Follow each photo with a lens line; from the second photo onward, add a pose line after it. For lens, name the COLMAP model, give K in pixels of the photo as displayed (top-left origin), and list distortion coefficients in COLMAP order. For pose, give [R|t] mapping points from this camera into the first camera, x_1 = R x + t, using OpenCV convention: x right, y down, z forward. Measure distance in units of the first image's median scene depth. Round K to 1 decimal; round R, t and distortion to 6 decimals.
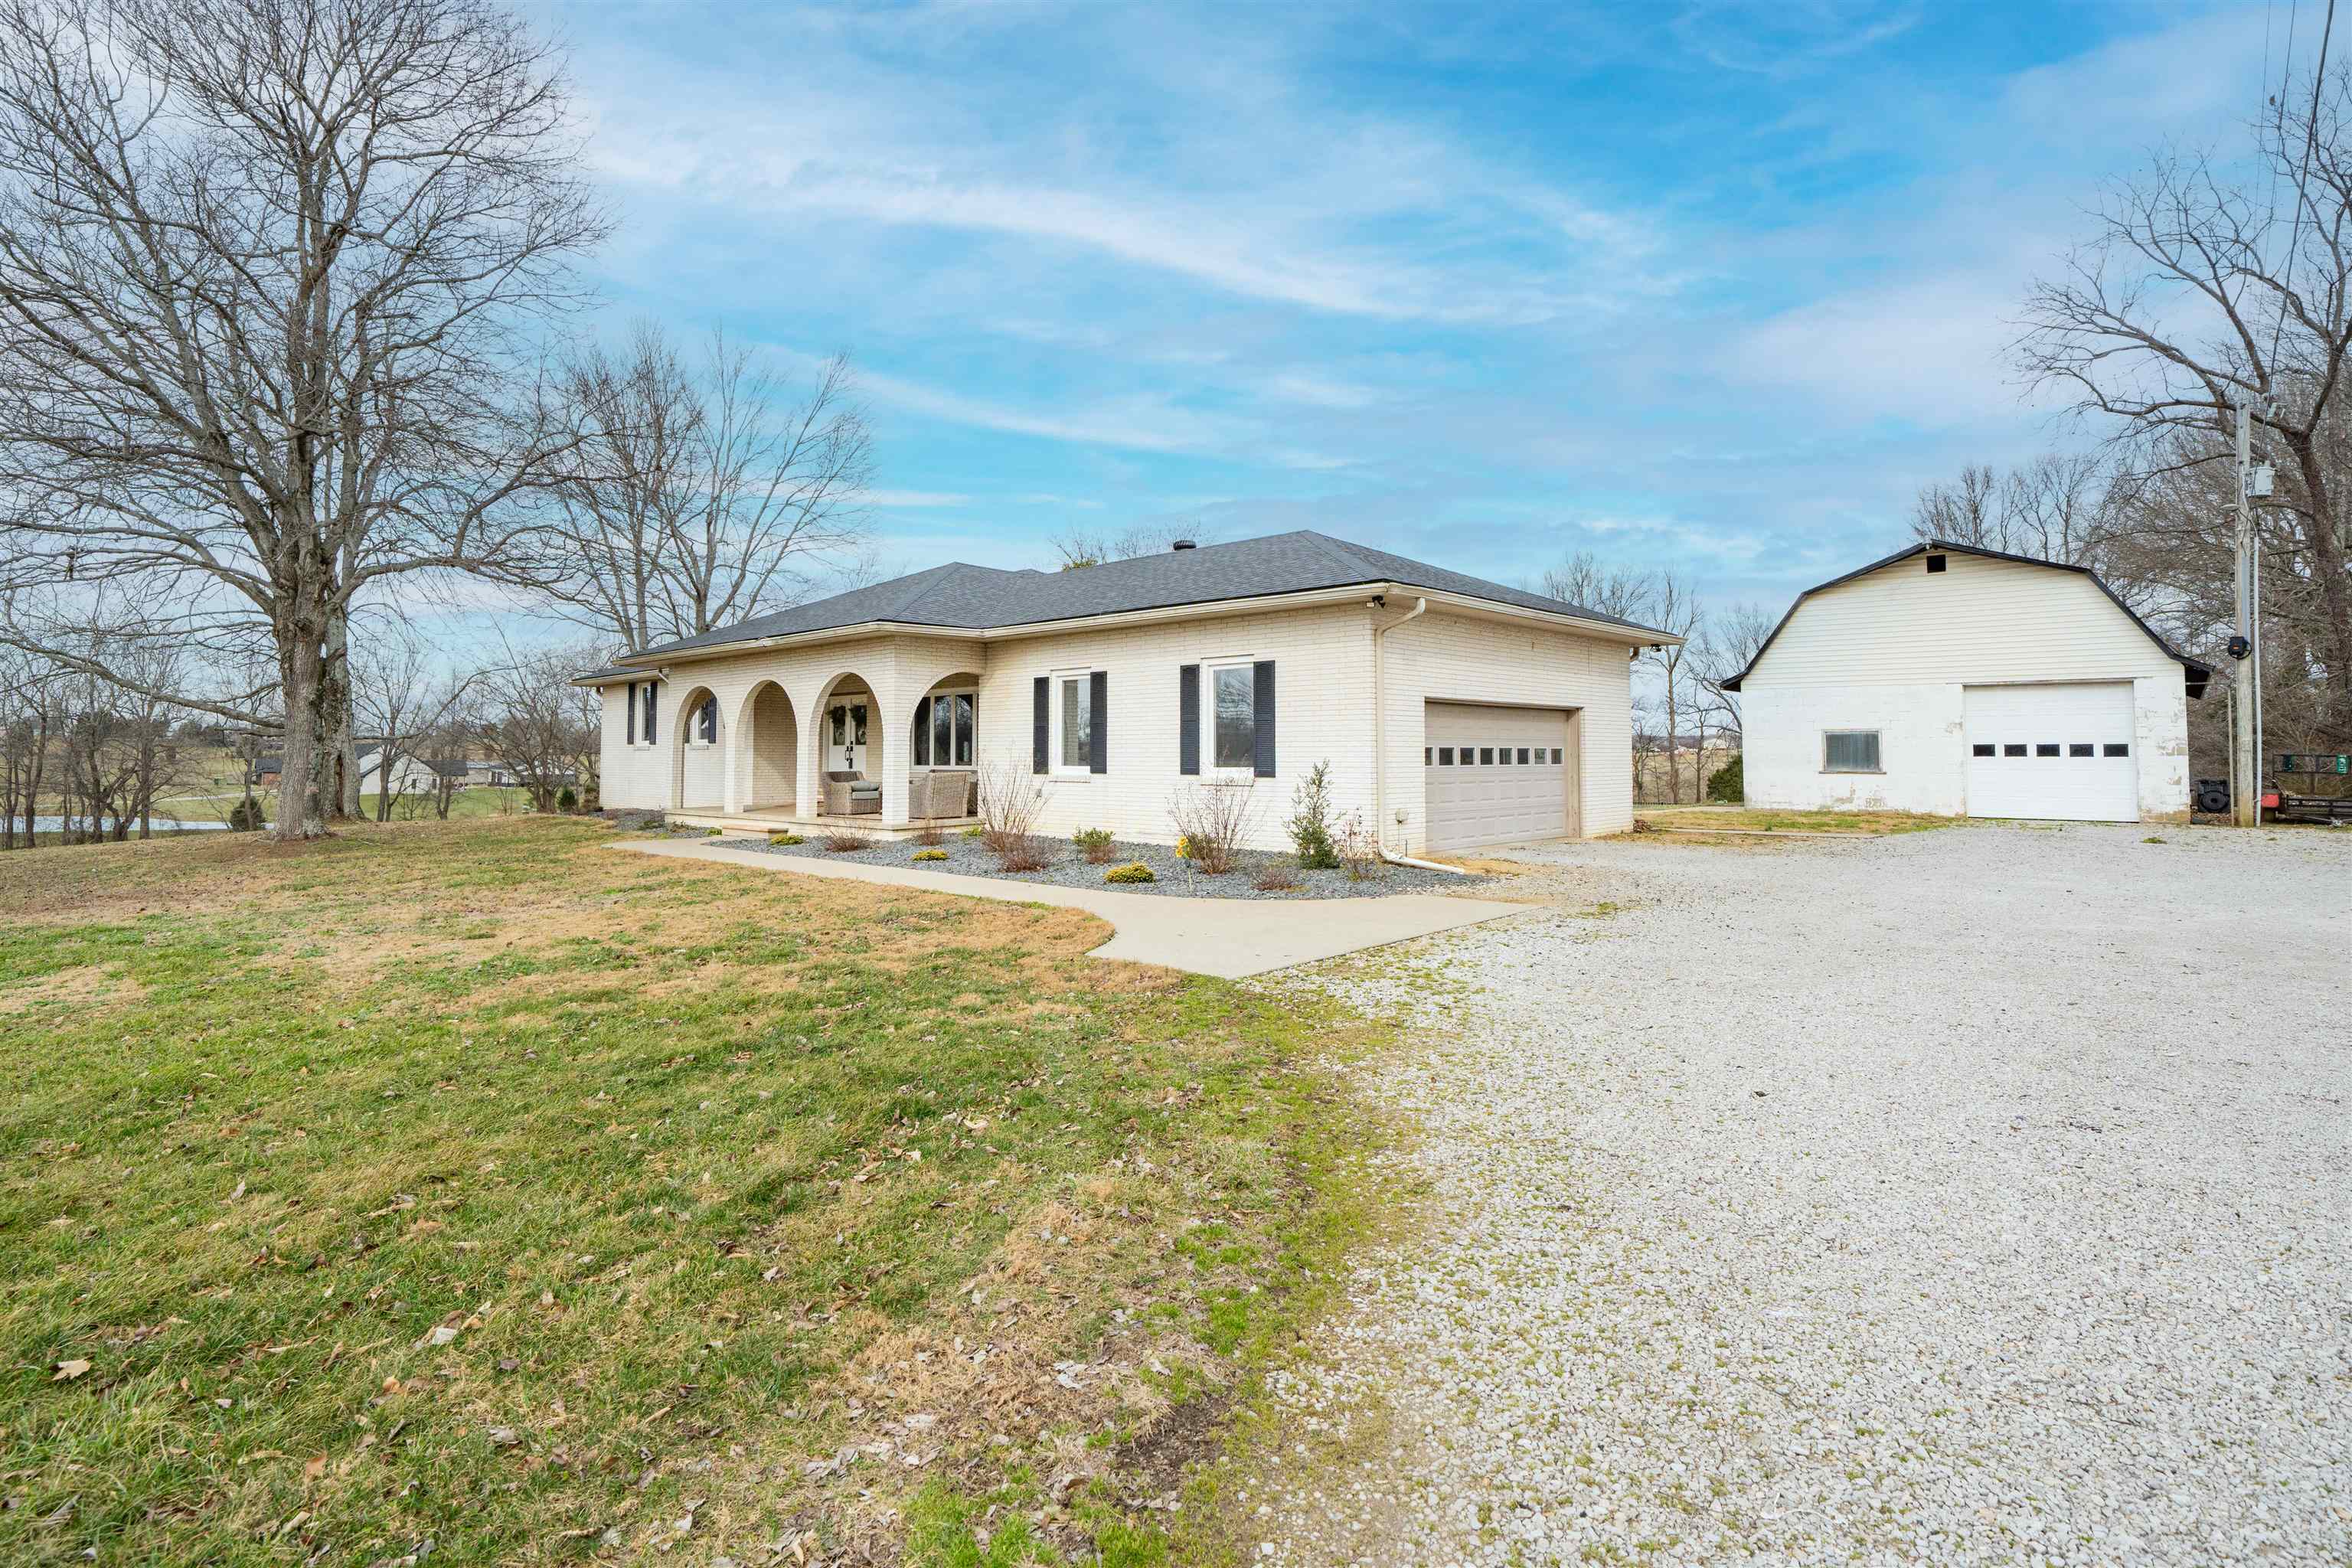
lens RADIAL K [[1142.8, 0, 1170.0], [0, 1142.8, 764.4], [0, 0, 1]] dist [0.000535, 0.001040]
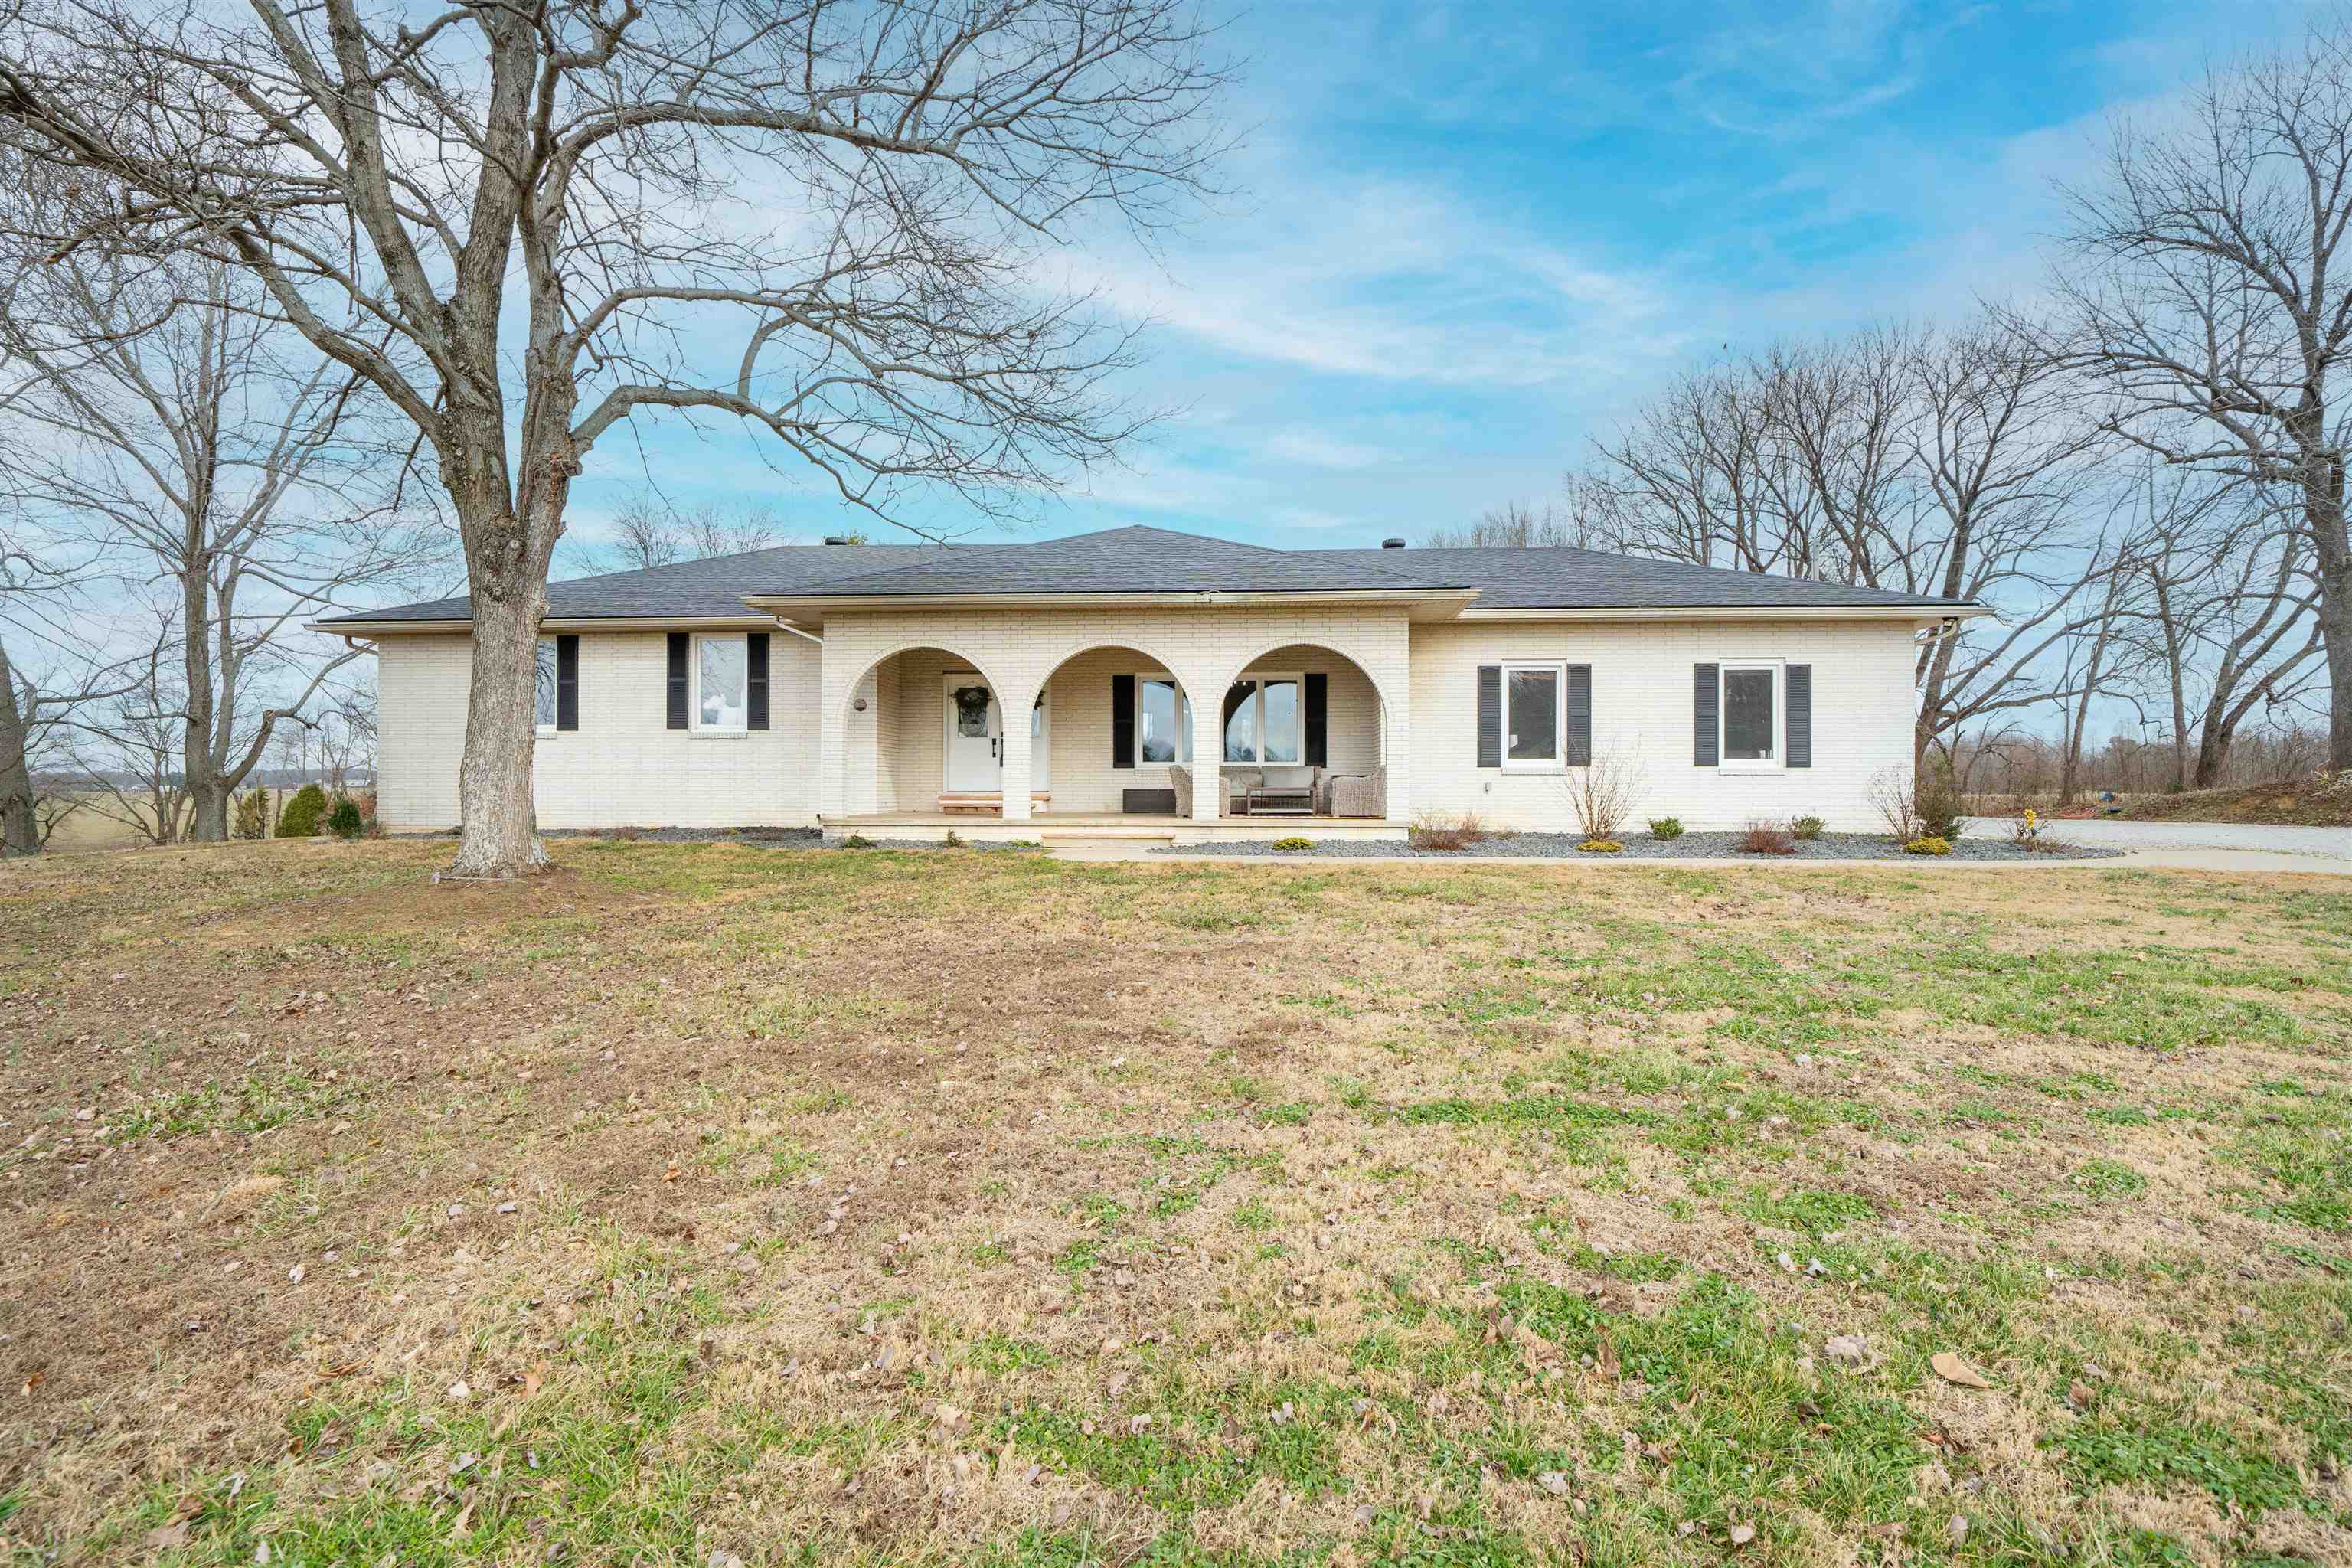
lens RADIAL K [[1142.8, 0, 1156.3], [0, 1142.8, 785.8], [0, 0, 1]] dist [0.000535, 0.001040]
pose [[0.773826, 0.002570, 0.633393, -0.735175], [0.001882, 0.999978, -0.006356, 0.022860], [-0.633396, 0.006110, 0.773804, 0.347626]]
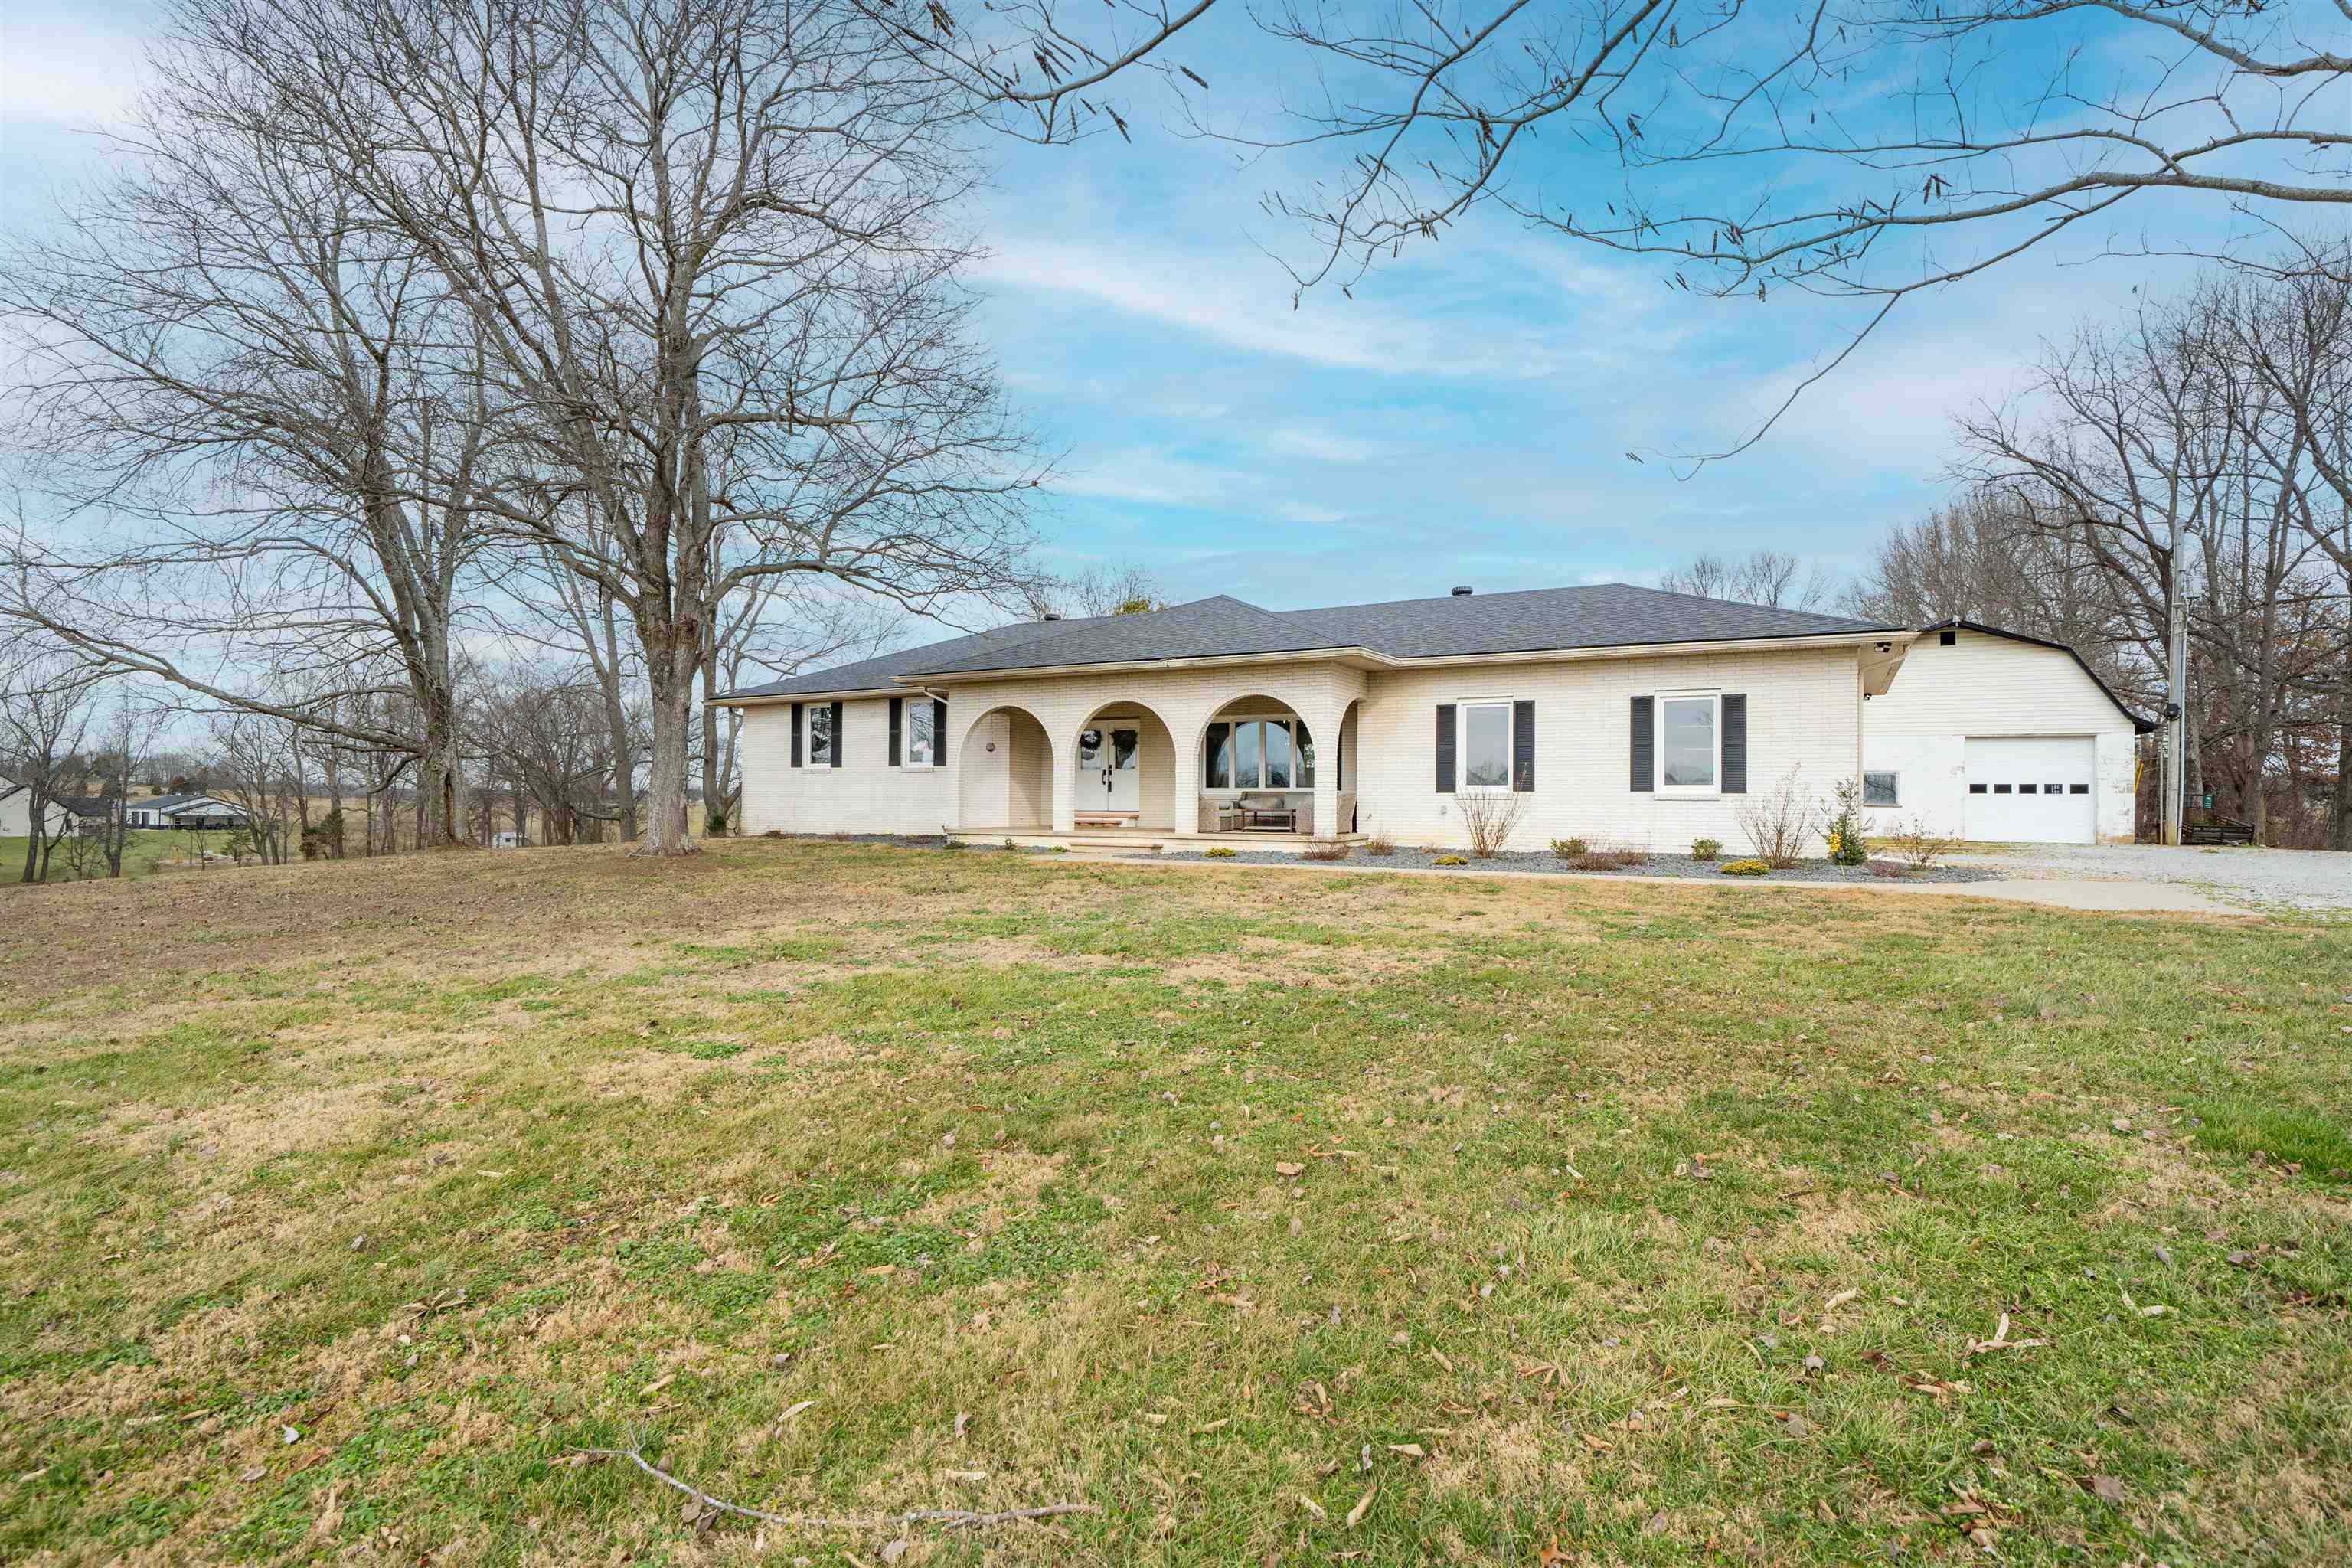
lens RADIAL K [[1142.8, 0, 1165.6], [0, 1142.8, 797.3], [0, 0, 1]] dist [0.000535, 0.001040]
pose [[0.969183, 0.010110, 0.246134, -0.508251], [-0.006605, 0.999865, -0.015059, 0.024366], [-0.246253, 0.012969, 0.969119, 0.003880]]
